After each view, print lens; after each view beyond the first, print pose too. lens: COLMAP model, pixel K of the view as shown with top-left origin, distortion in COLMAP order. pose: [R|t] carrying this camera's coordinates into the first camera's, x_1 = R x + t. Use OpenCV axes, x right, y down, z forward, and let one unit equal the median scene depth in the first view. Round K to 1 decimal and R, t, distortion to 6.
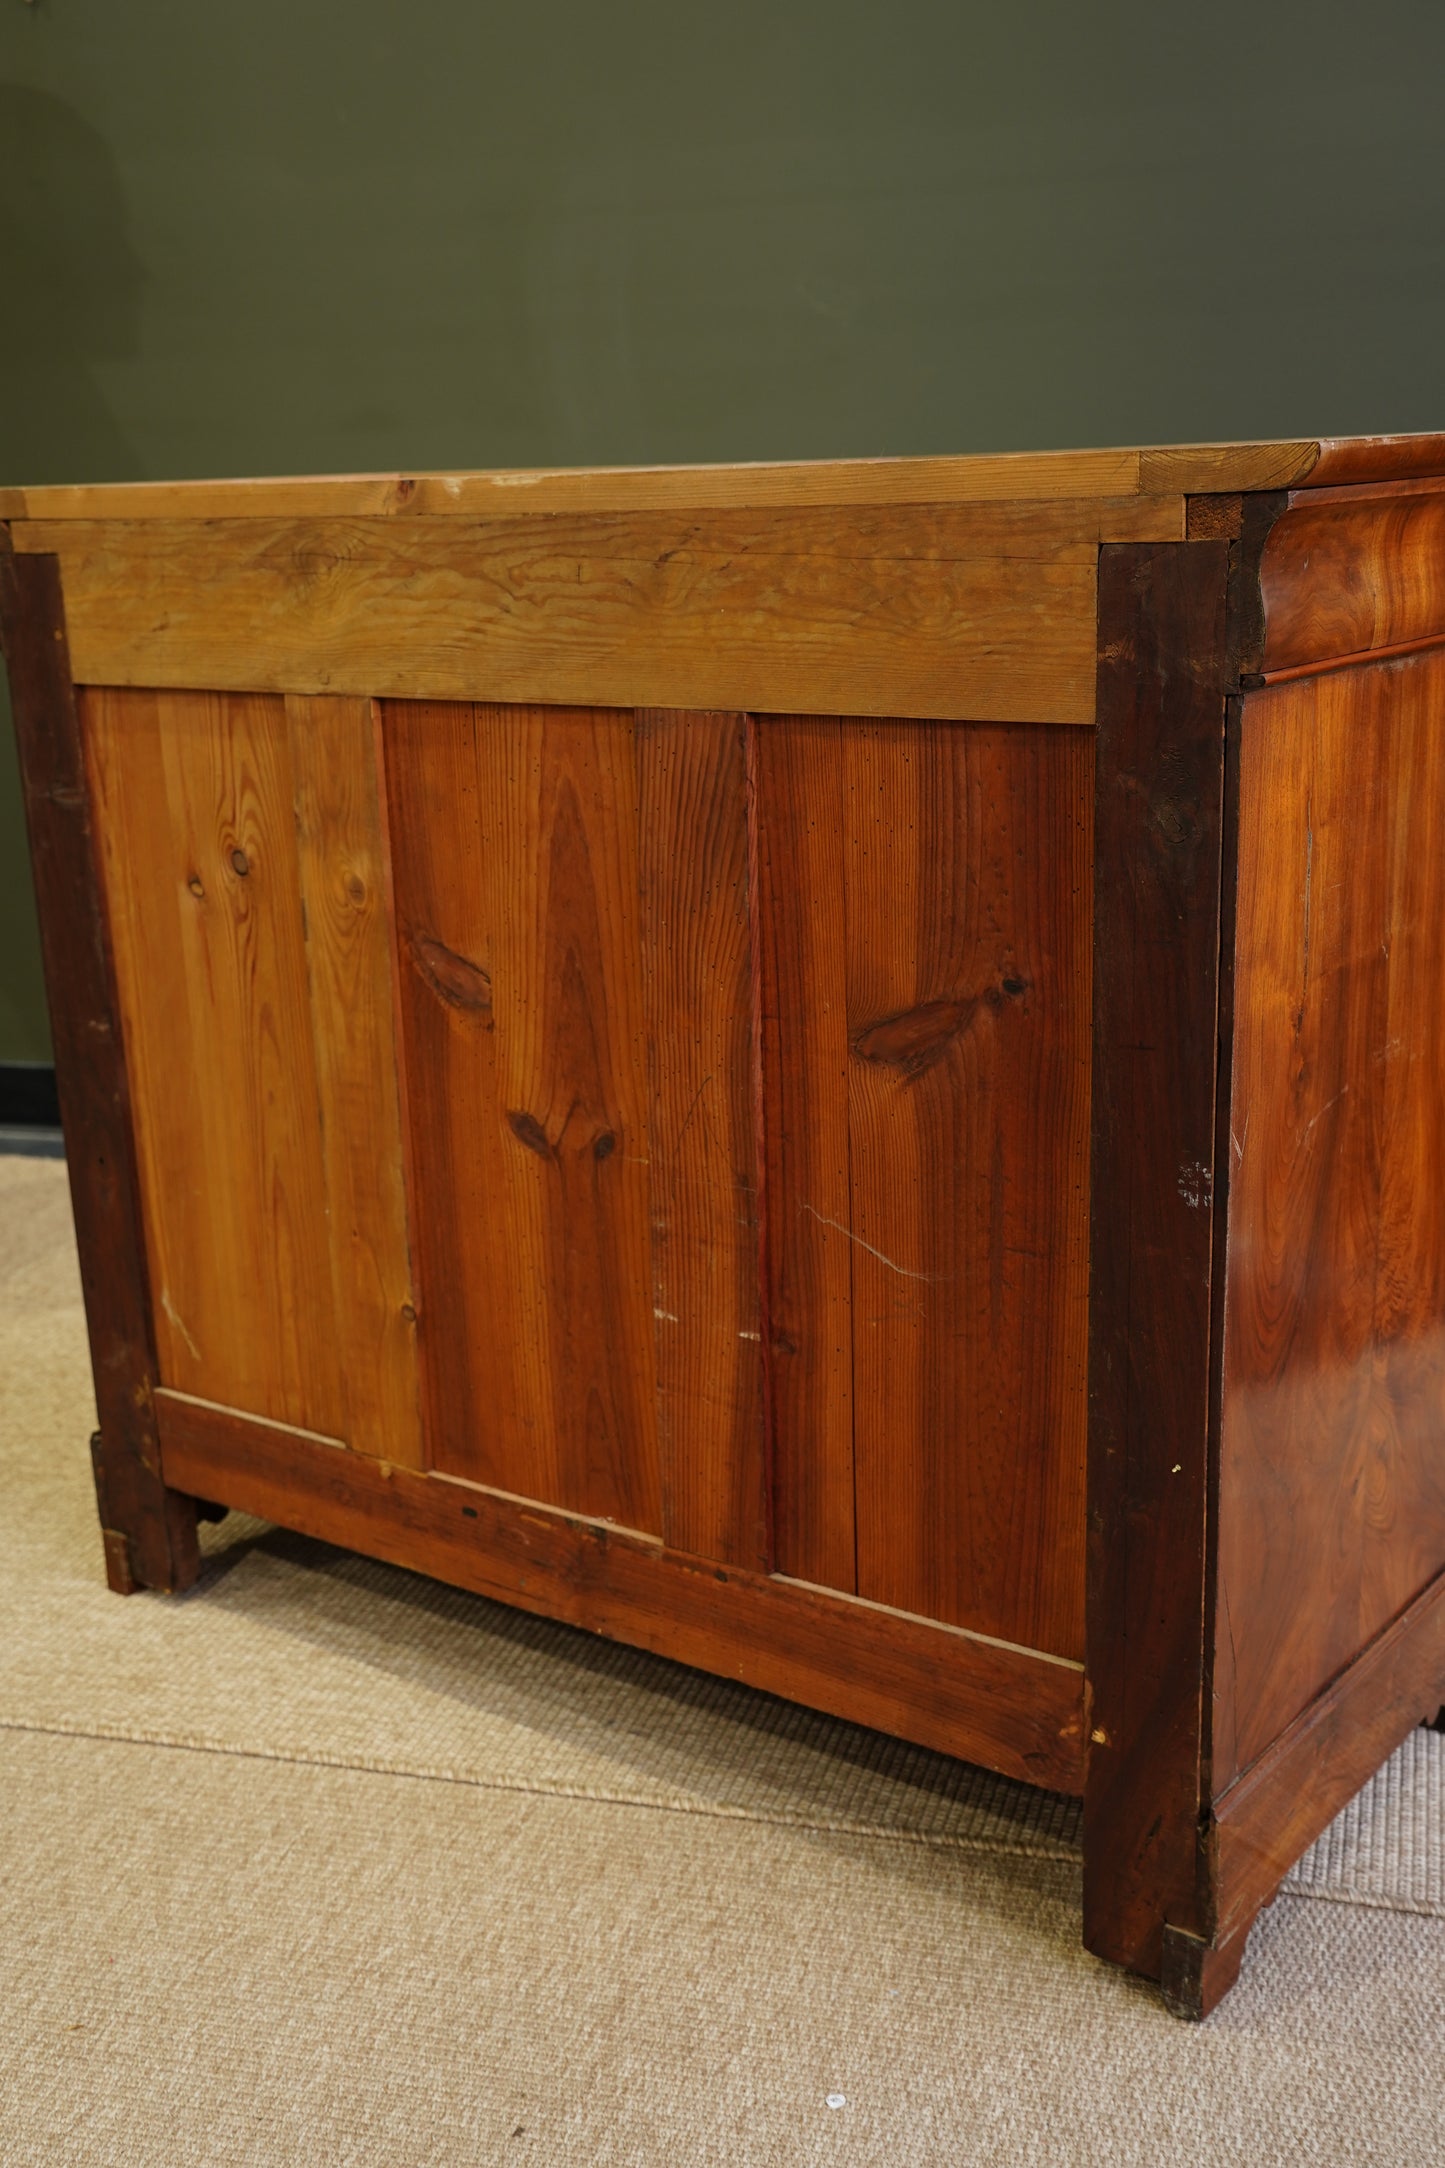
lens RADIAL K [[2402.7, 0, 724.1], [0, 2402.7, 1109.5], [0, 0, 1]] dist [0.091100, 0.027309]
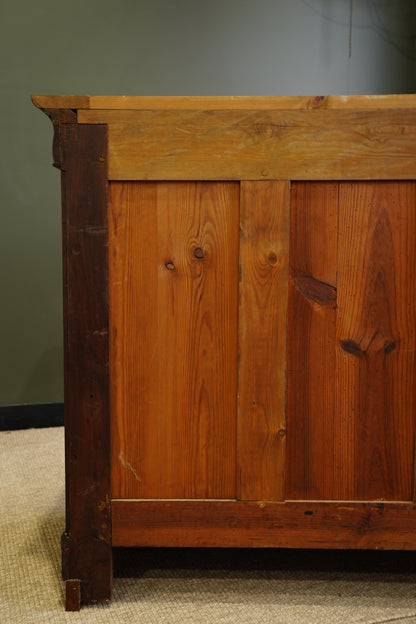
lens RADIAL K [[698.4, 0, 208.0], [0, 698.4, 312.0], [0, 0, 1]] dist [0.062565, 0.158528]
pose [[0.797521, -0.014094, 0.603127, -0.633276], [0.127585, 0.981055, -0.145781, 0.059831], [-0.589646, 0.193214, 0.784210, 0.474551]]
